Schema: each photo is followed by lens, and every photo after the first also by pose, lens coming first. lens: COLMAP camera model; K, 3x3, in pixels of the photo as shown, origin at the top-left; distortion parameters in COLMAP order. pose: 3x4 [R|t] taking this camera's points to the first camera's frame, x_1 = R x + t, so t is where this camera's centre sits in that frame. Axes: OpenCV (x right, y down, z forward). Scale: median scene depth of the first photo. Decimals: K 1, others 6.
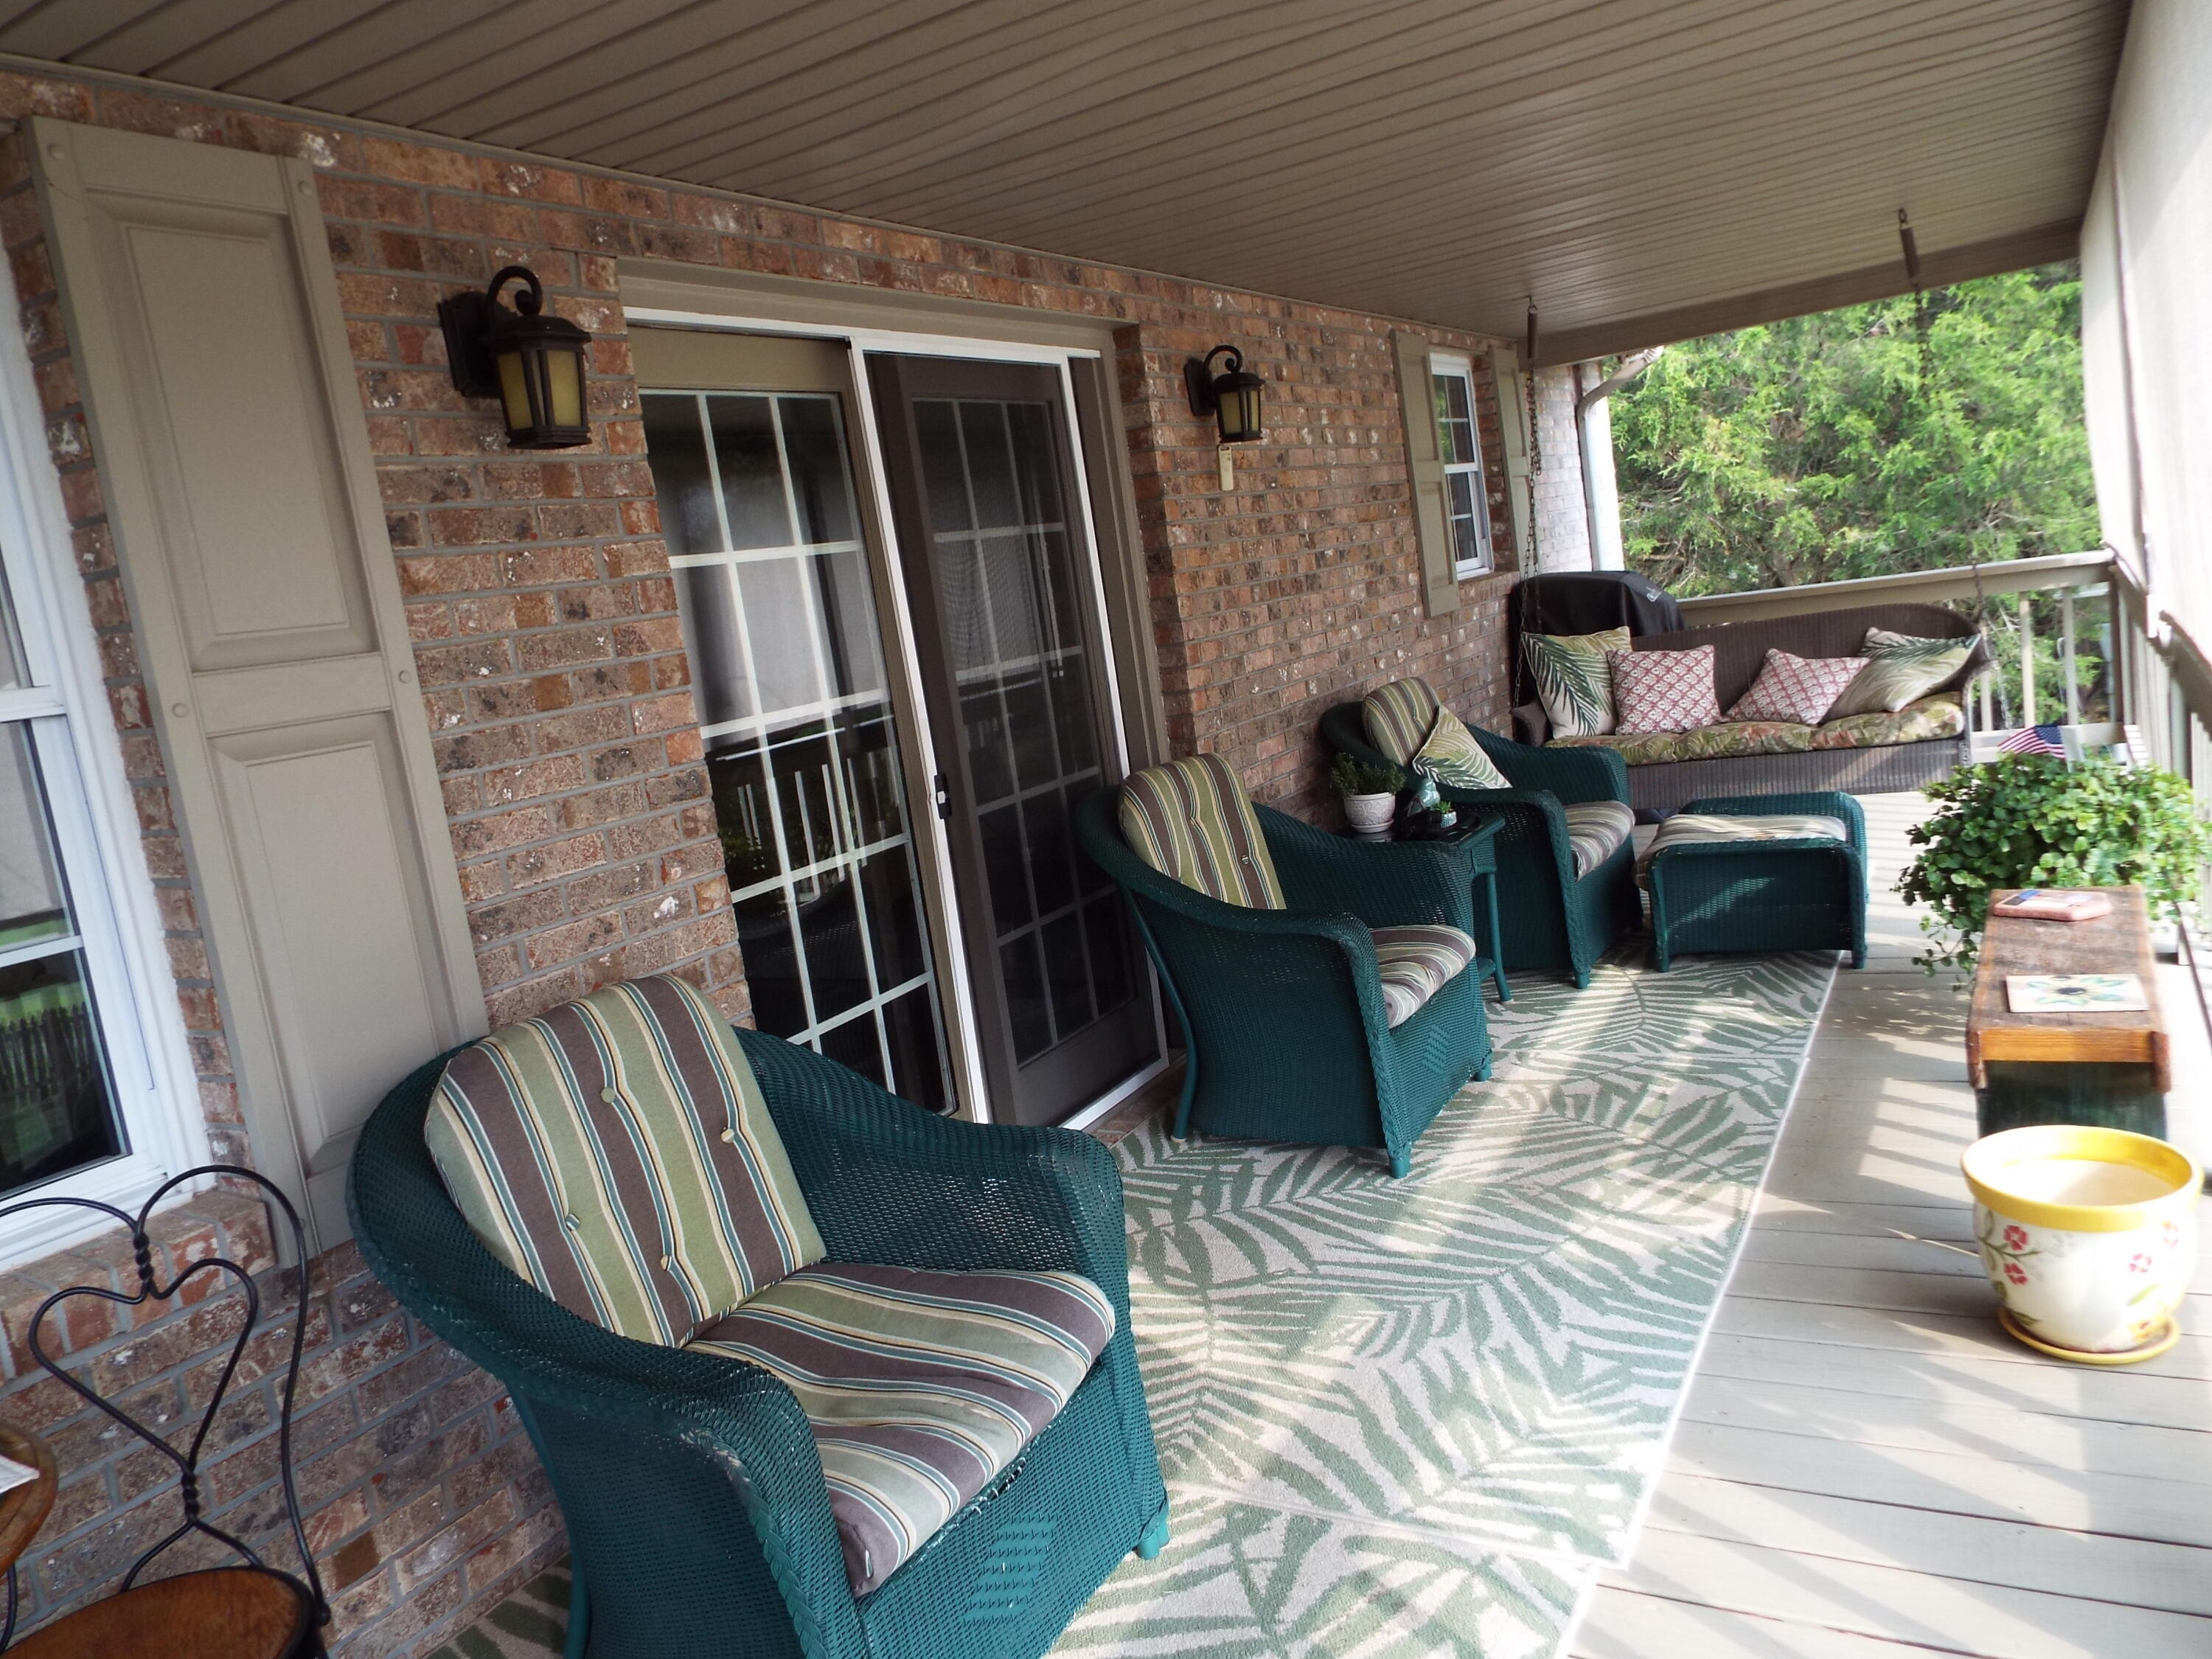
lens RADIAL K [[1609.7, 0, 1110.3], [0, 1609.7, 835.7], [0, 0, 1]] dist [0.017337, -0.015408]
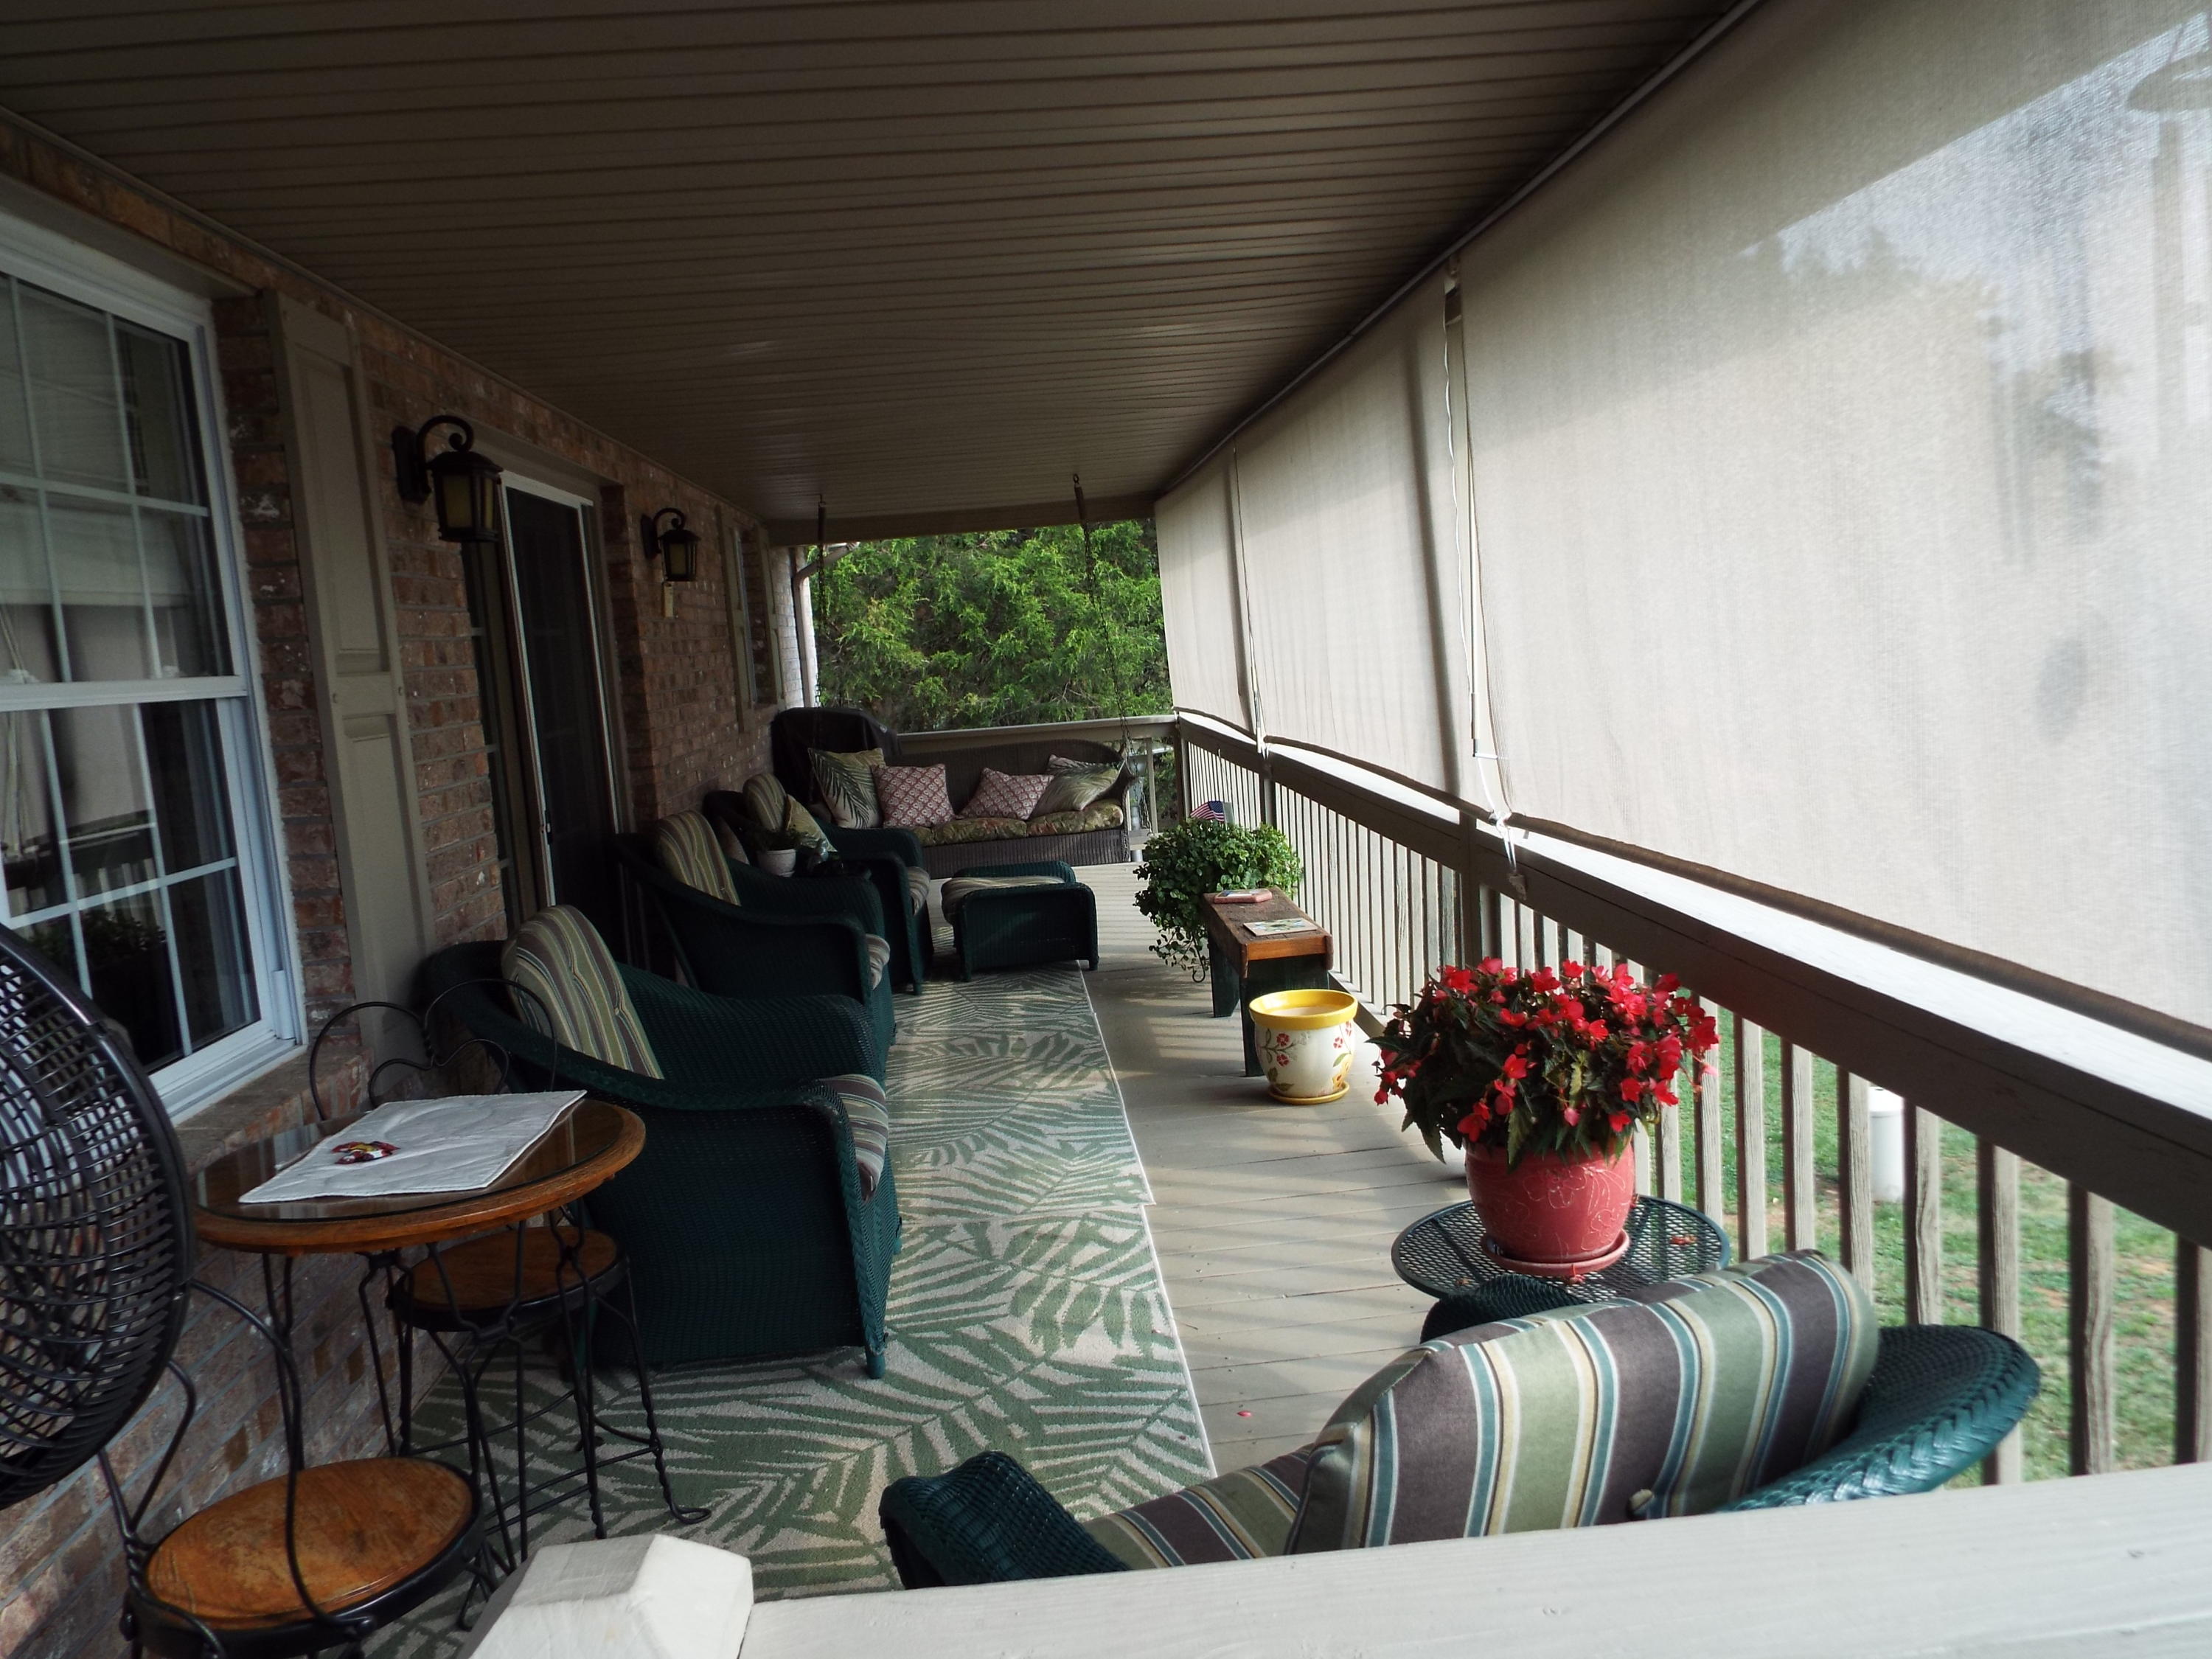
lens RADIAL K [[1609.7, 0, 1096.5], [0, 1609.7, 829.1], [0, 0, 1]] dist [0.017337, -0.015408]
pose [[0.833556, 0.022728, 0.551968, -0.362077], [0.034085, 0.995134, -0.092449, 0.089382], [-0.551383, 0.095875, 0.828725, -0.256477]]
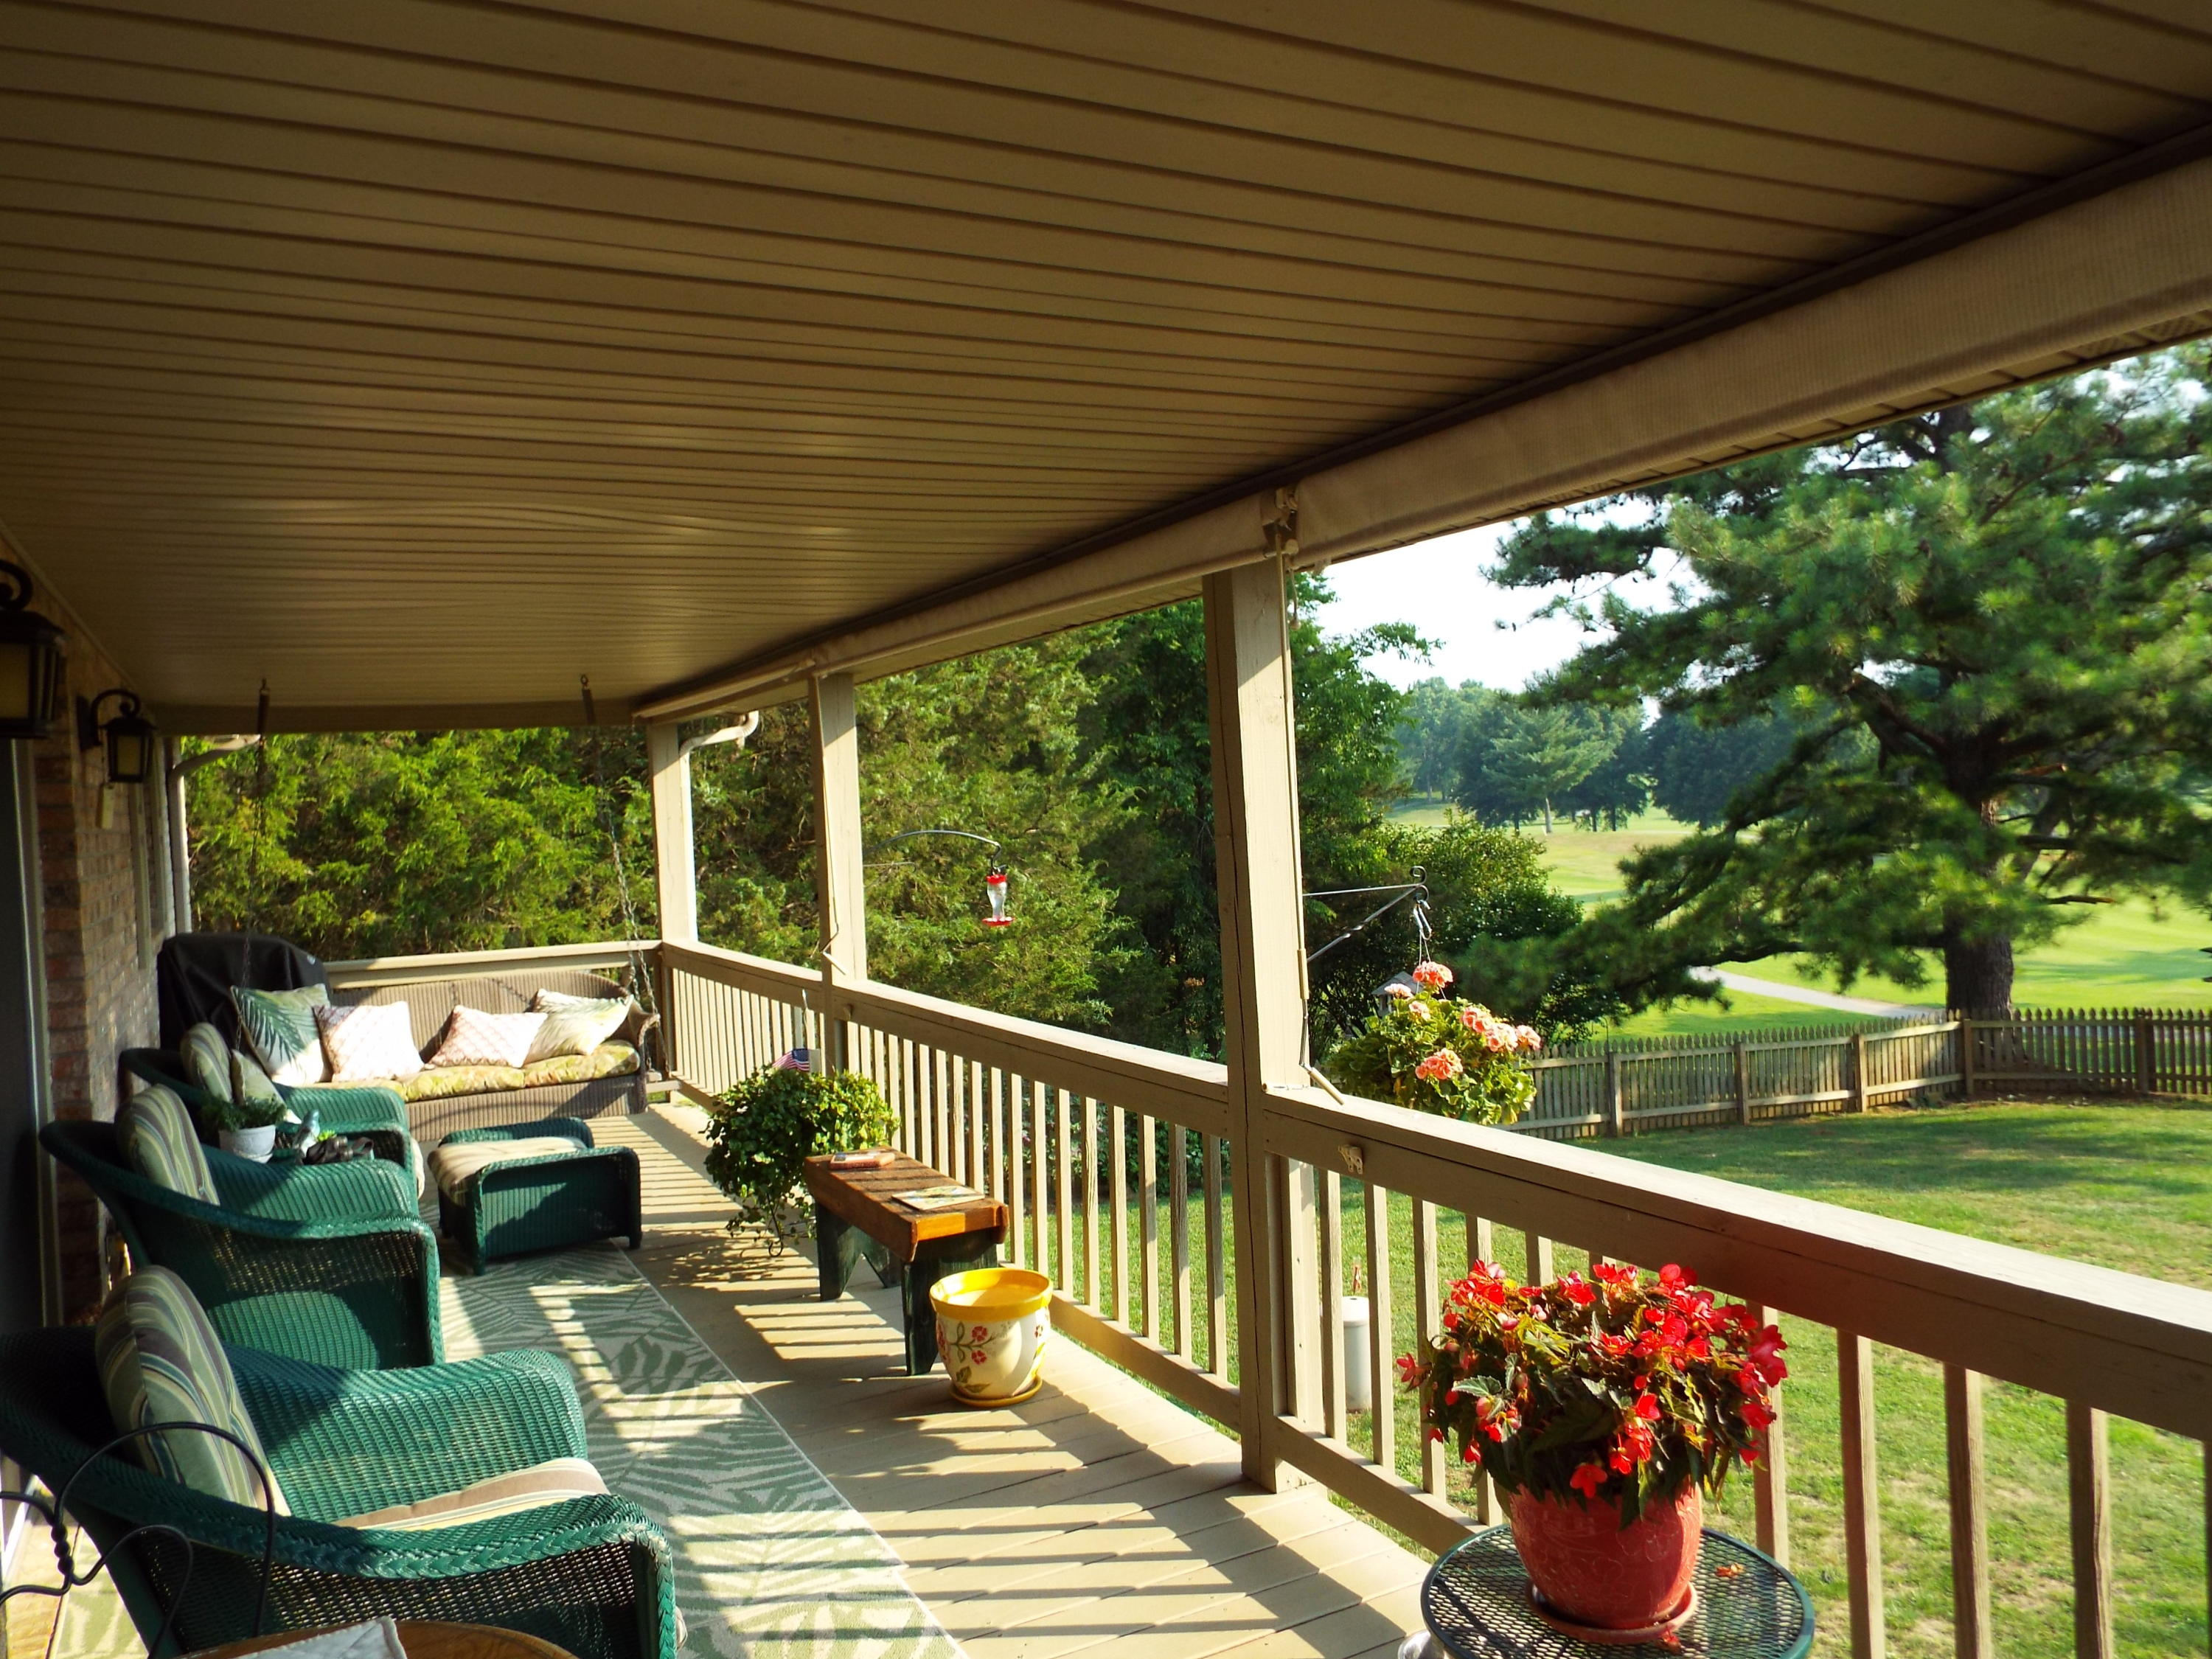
lens RADIAL K [[1609.7, 0, 1086.8], [0, 1609.7, 836.3], [0, 0, 1]] dist [0.017337, -0.015408]
pose [[0.549487, 0.107867, 0.828510, -0.435596], [0.092200, 0.977746, -0.188446, 0.036631], [-0.830400, 0.179937, 0.527313, -0.036592]]
